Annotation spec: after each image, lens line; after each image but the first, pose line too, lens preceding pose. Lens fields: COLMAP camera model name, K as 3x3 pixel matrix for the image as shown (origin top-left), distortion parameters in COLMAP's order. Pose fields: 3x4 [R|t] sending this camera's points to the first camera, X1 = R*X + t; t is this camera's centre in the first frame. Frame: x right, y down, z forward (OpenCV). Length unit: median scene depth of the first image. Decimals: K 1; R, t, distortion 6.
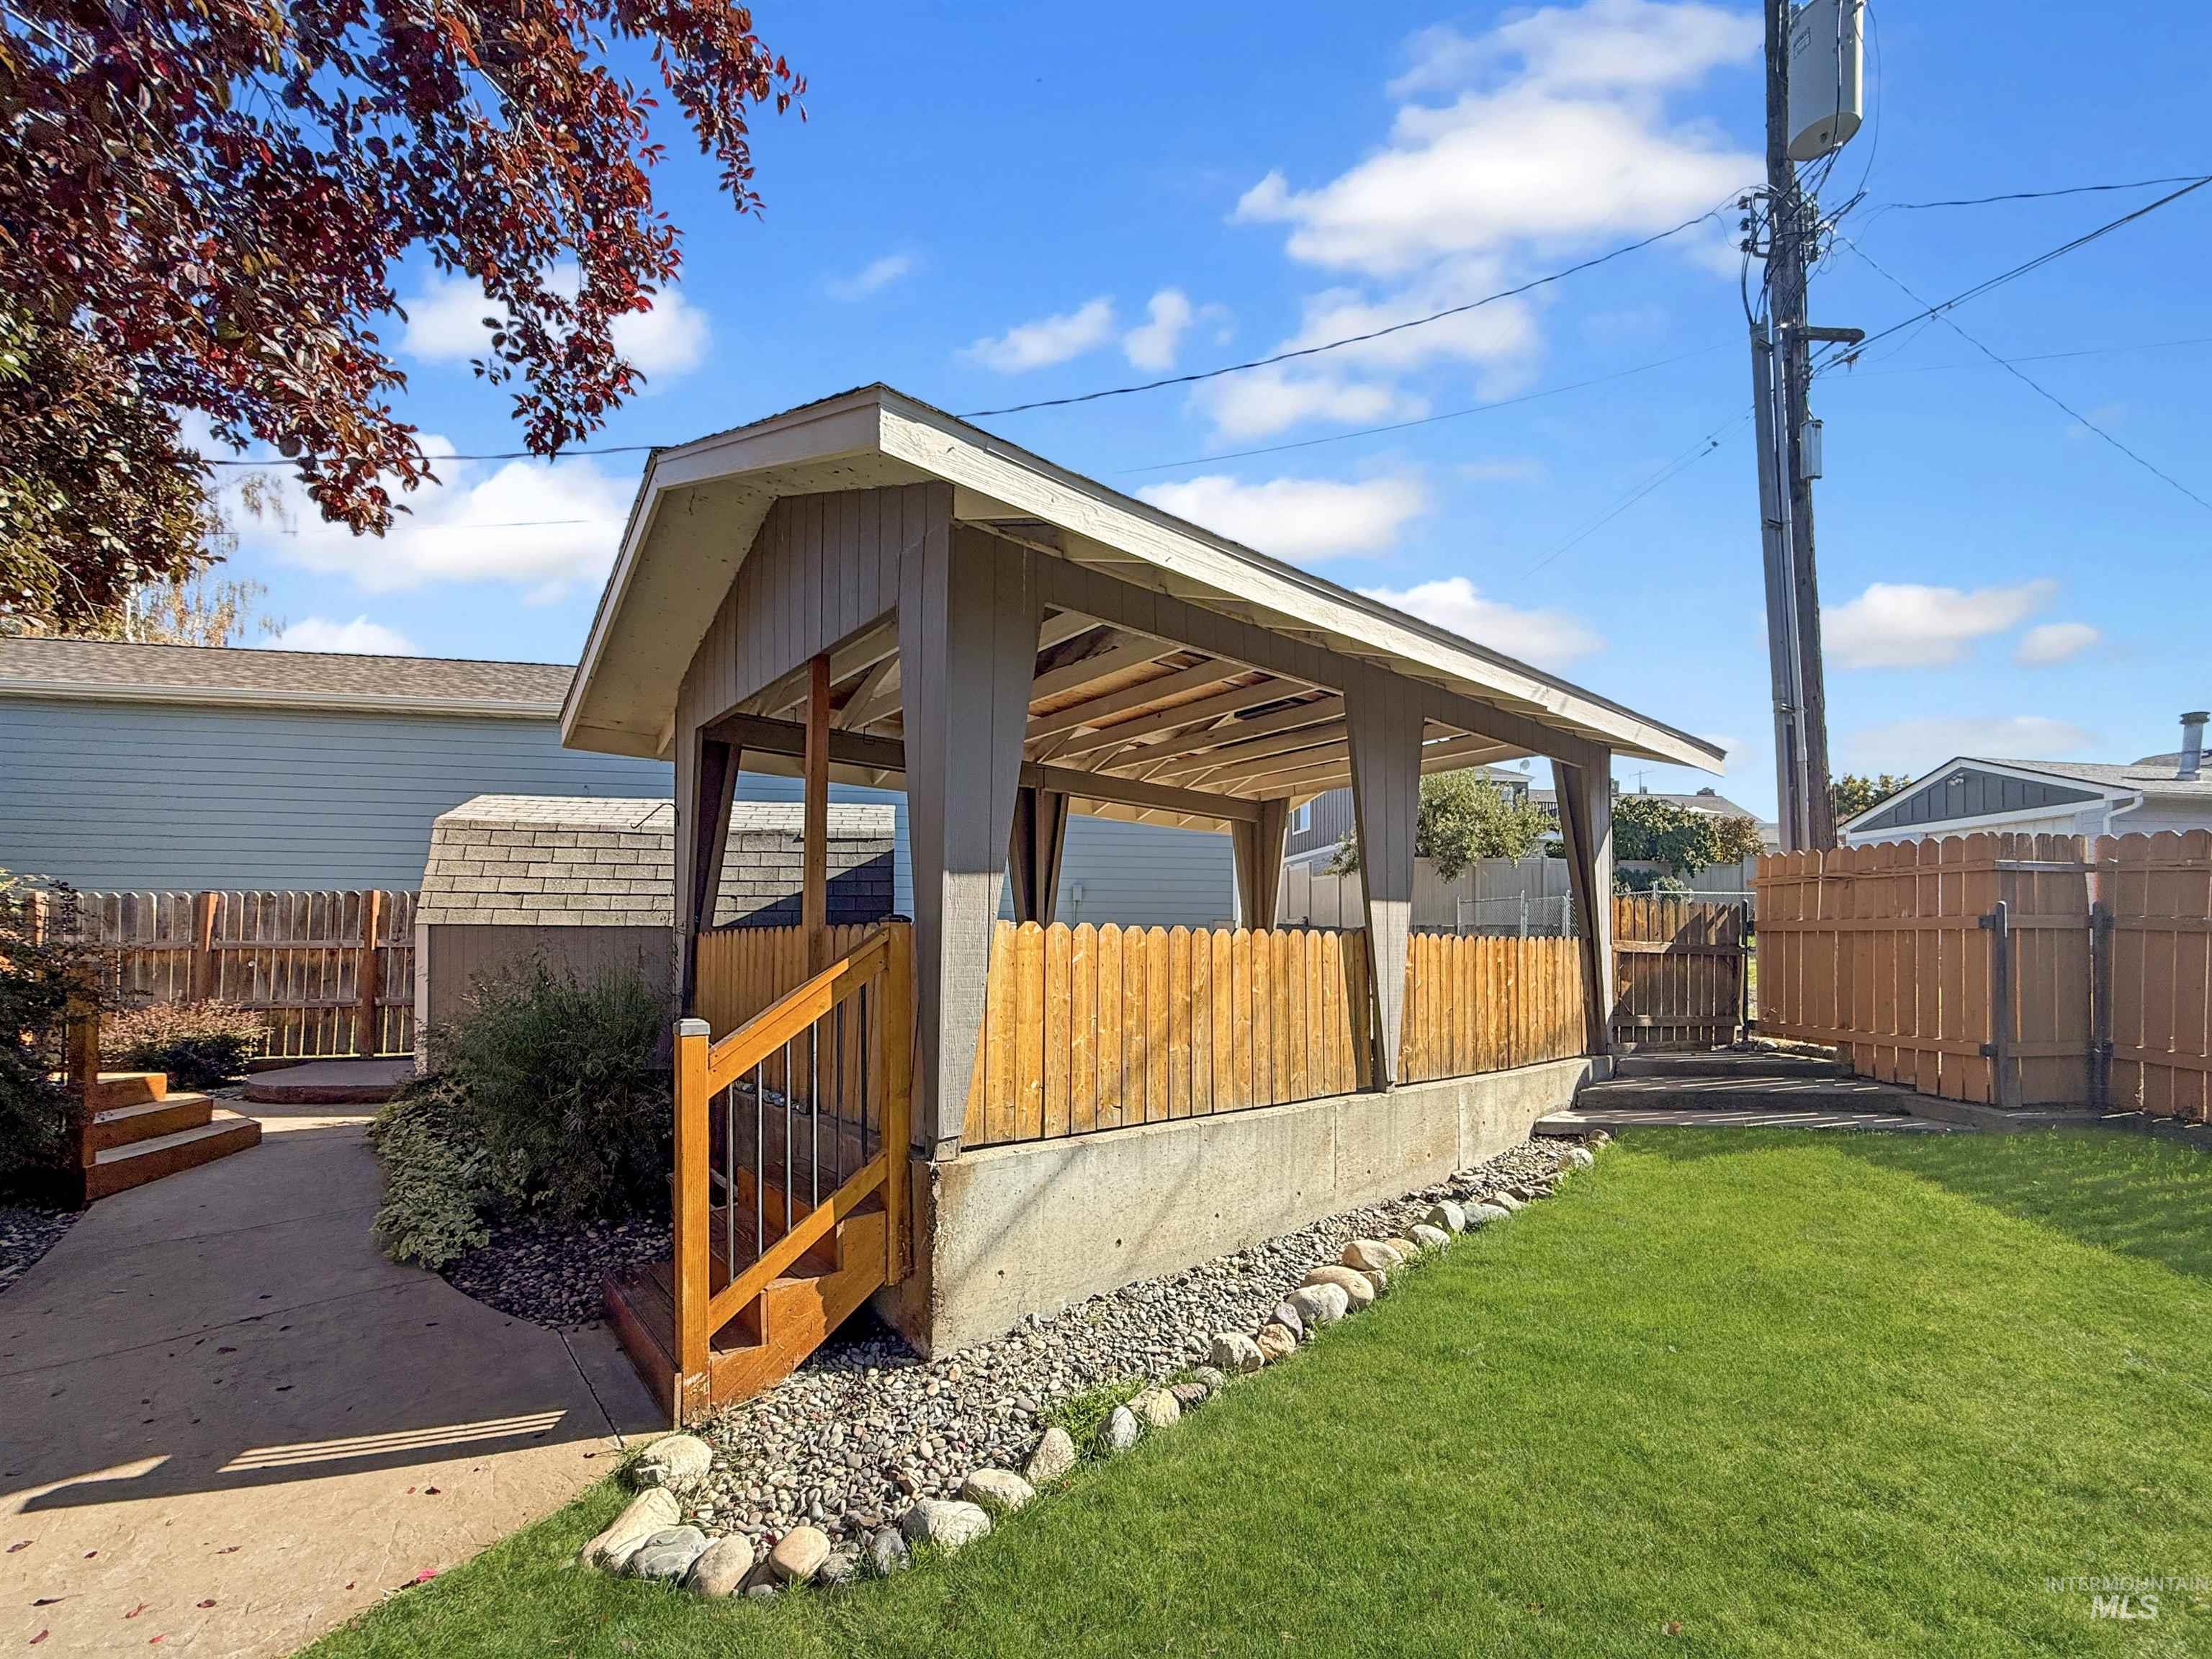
lens RADIAL K [[918.4, 0, 1101.9], [0, 918.4, 939.4], [0, 0, 1]] dist [-0.001491, -0.000219]
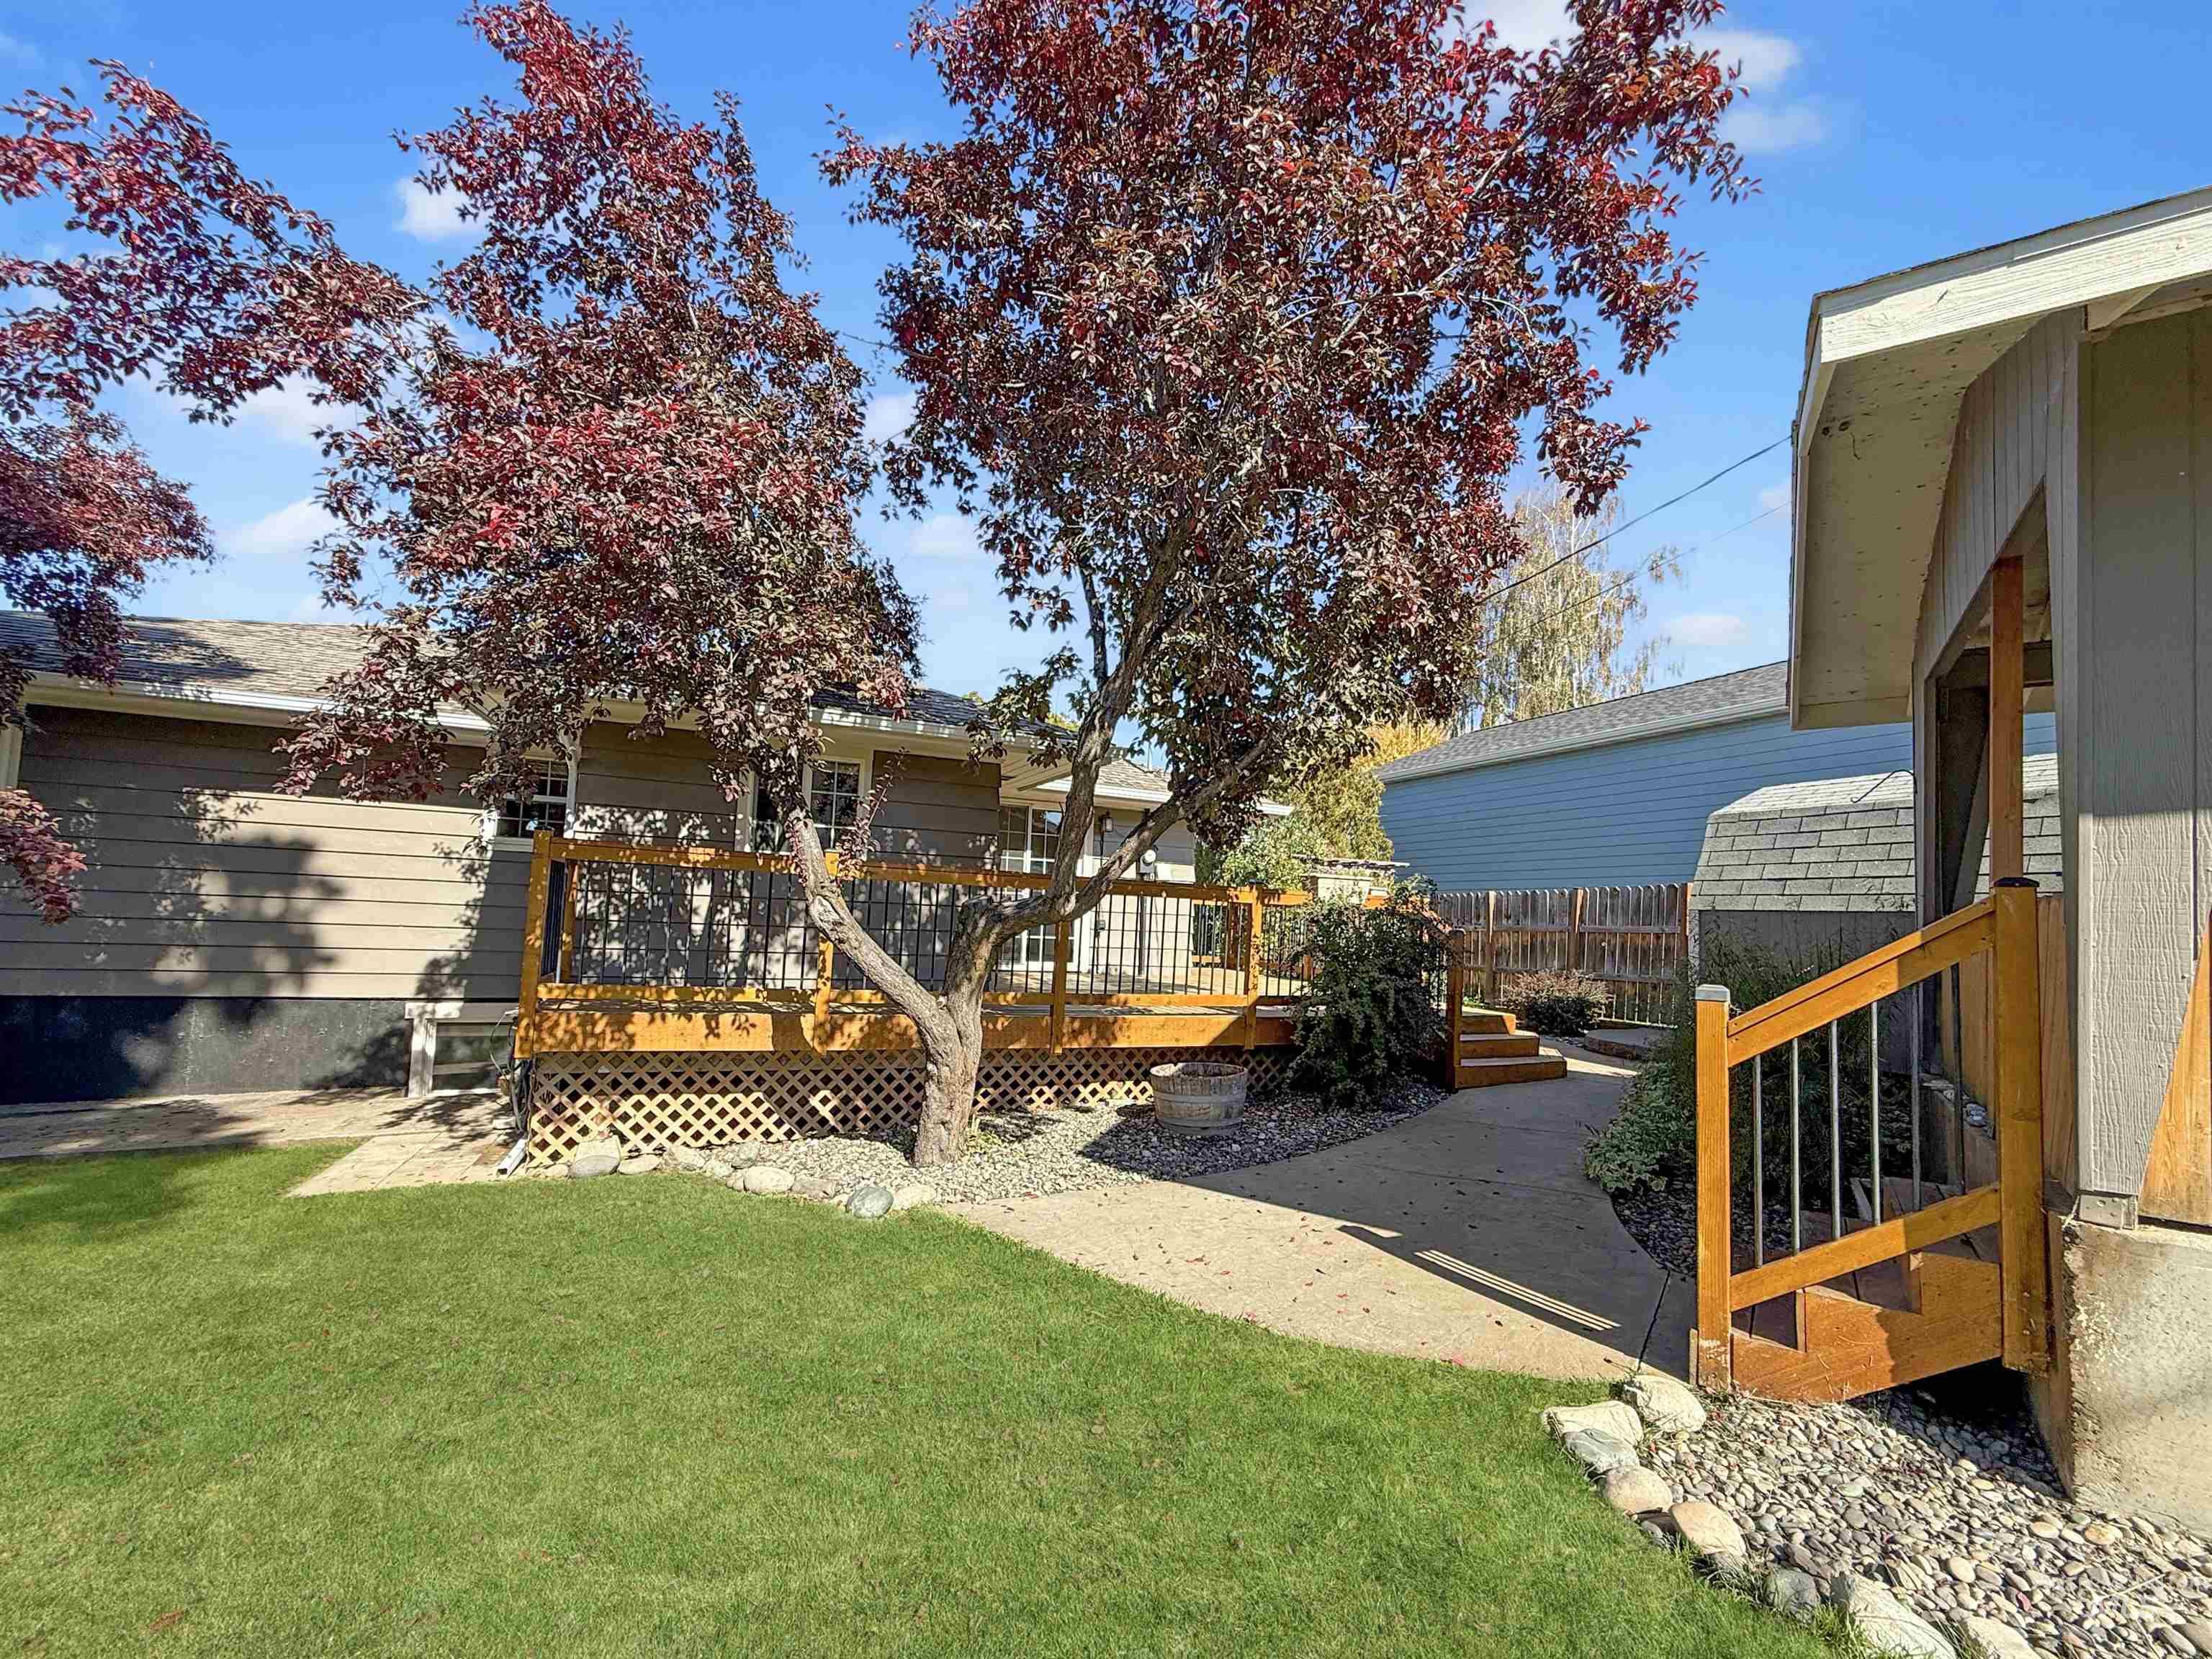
lens RADIAL K [[898.5, 0, 1103.9], [0, 898.5, 865.8], [0, 0, 1]] dist [-0.001005, -0.000003]
pose [[0.238604, -0.052569, -0.969693, 0.343614], [-0.024047, 0.997908, -0.060015, 0.028677], [0.970819, 0.037638, 0.236841, 0.092909]]
